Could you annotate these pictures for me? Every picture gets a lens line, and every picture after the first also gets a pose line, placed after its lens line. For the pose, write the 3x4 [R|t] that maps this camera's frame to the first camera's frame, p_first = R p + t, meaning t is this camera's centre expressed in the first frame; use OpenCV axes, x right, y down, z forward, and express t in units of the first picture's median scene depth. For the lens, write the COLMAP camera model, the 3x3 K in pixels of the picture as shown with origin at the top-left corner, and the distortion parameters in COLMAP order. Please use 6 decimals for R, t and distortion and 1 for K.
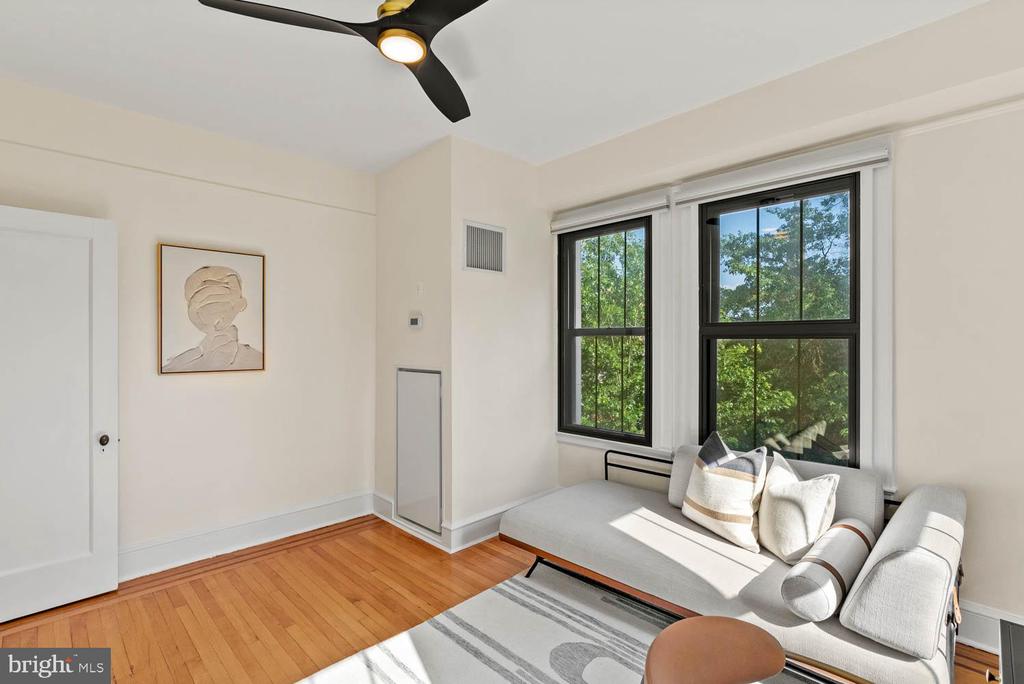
lens RADIAL K [[480.7, 0, 512.0], [0, 480.7, 342.0], [0, 0, 1]] dist [-0.001514, -0.000121]
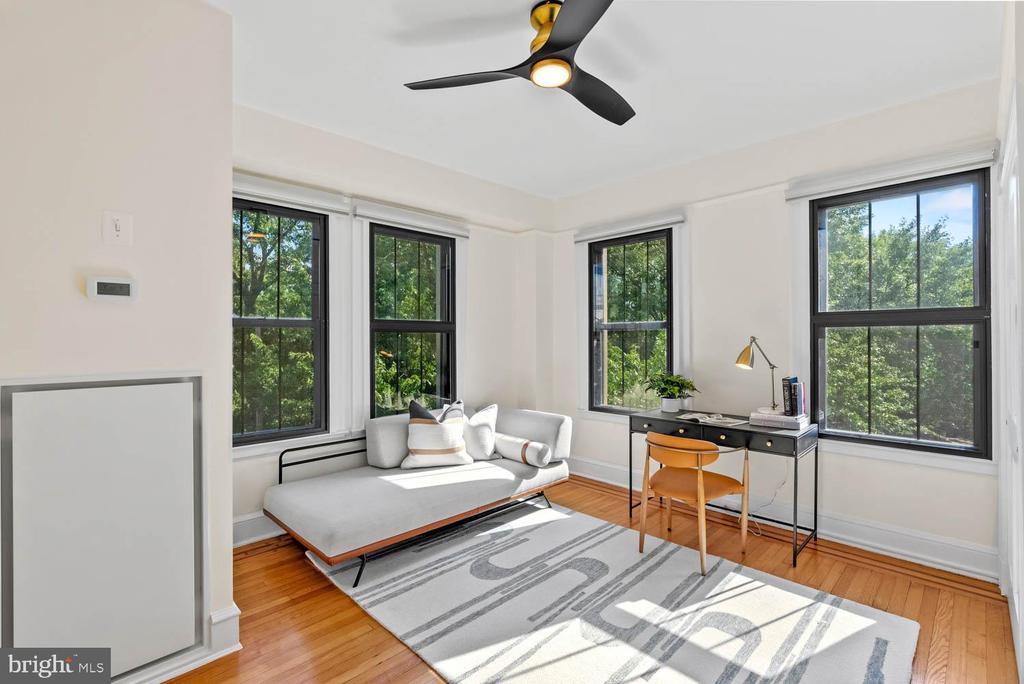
lens RADIAL K [[465.8, 0, 509.4], [0, 465.8, 338.3], [0, 0, 1]] dist [-0.006360, -0.000202]
pose [[-0.002041, -0.003414, 0.999992, -0.950739], [-0.004467, 0.999984, 0.003405, 0.004356], [-0.999988, -0.004460, -0.002056, 0.771739]]
